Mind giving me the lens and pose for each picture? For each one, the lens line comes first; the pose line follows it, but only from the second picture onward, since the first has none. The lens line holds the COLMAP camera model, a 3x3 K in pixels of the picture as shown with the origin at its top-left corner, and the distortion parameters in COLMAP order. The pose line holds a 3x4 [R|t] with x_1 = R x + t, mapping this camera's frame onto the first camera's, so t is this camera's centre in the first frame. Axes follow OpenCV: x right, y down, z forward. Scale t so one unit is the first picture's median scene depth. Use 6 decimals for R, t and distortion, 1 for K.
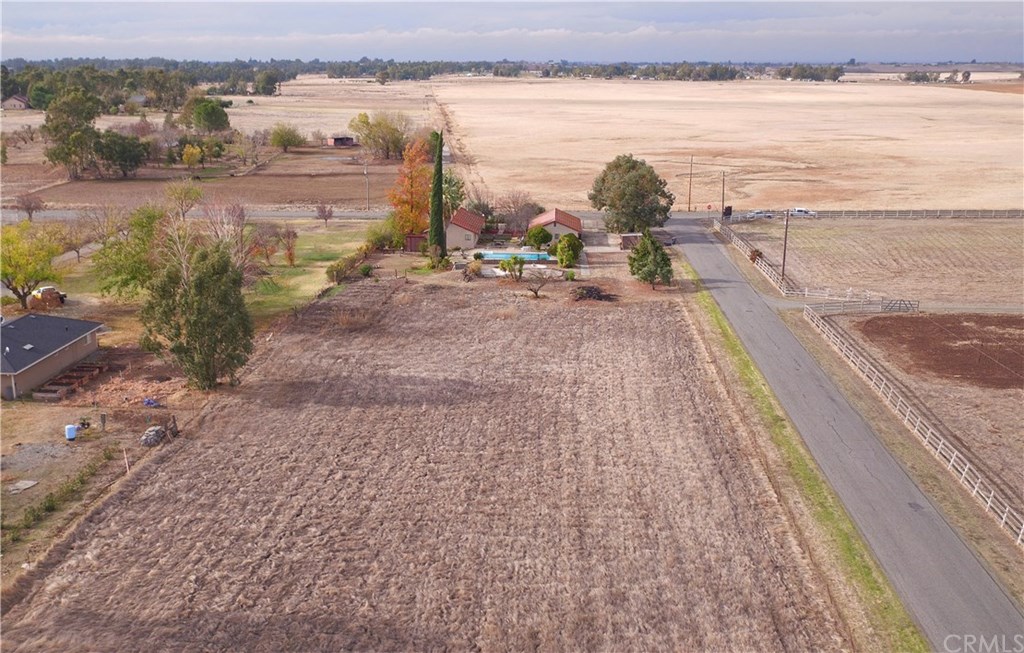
lens RADIAL K [[1095.9, 0, 512.0], [0, 1095.9, 326.5], [0, 0, 1]] dist [0.008407, 0.009145]
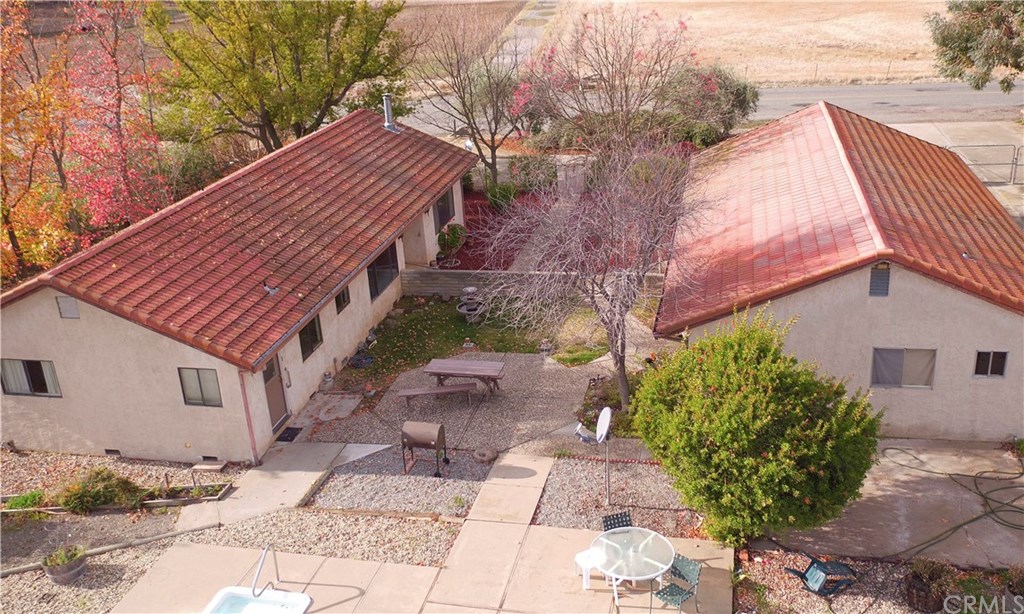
lens RADIAL K [[959.0, 0, 516.2], [0, 959.0, 306.9], [0, 0, 1]] dist [0.002928, 0.004167]
pose [[0.983183, 0.008632, -0.182418, 0.017734], [0.019384, 0.988306, 0.151246, -0.101565], [0.181590, -0.152238, 0.971519, 0.841720]]
